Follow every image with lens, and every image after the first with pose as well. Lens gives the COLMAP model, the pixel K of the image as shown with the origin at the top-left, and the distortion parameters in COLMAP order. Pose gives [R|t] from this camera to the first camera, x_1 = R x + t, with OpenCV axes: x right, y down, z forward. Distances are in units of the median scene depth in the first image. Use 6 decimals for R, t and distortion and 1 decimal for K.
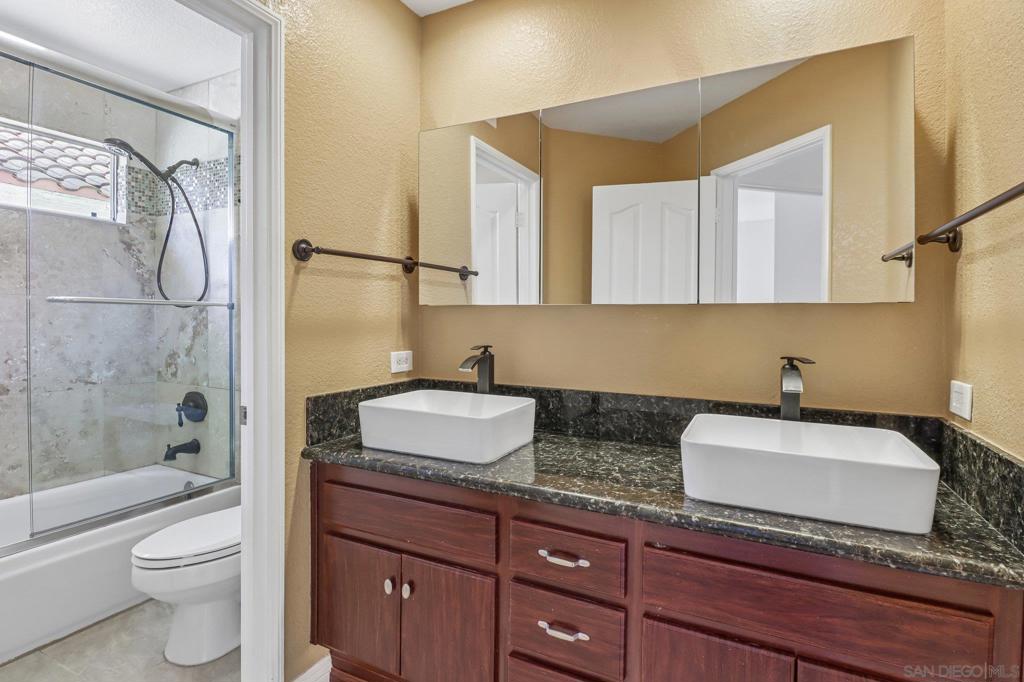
lens RADIAL K [[516.0, 0, 556.6], [0, 516.0, 325.8], [0, 0, 1]] dist [0.002393, -0.009084]
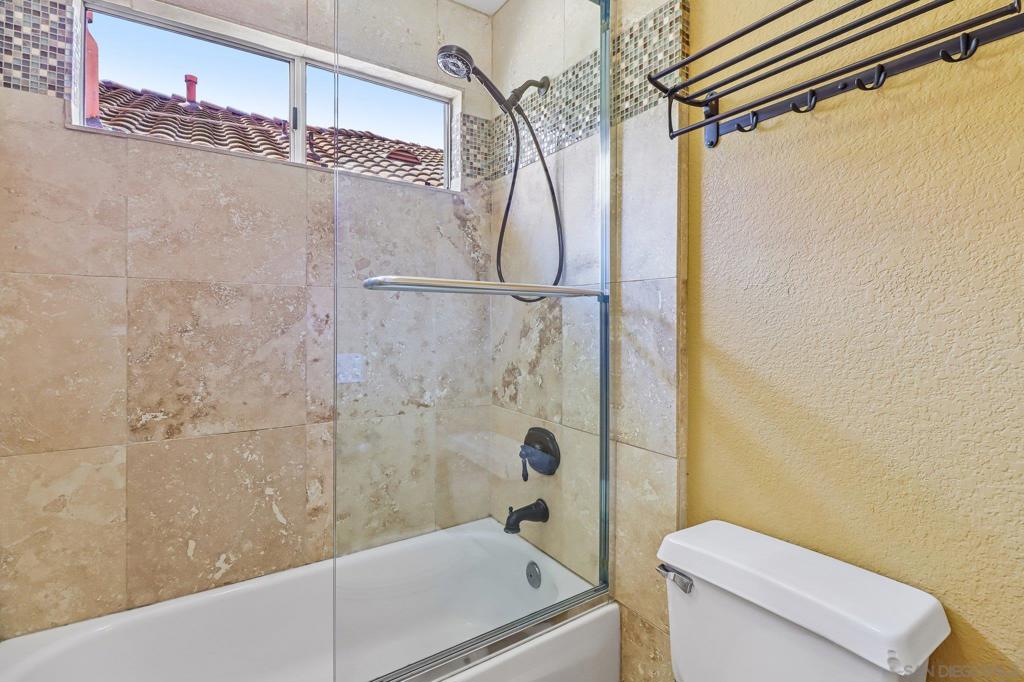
lens RADIAL K [[476.7, 0, 508.5], [0, 476.7, 320.6], [0, 0, 1]] dist [0.031424, -0.000259]
pose [[0.843804, -0.005935, -0.536618, -0.413267], [-0.003643, 0.999852, -0.016786, -0.000874], [0.536639, 0.016119, 0.843658, 0.461722]]
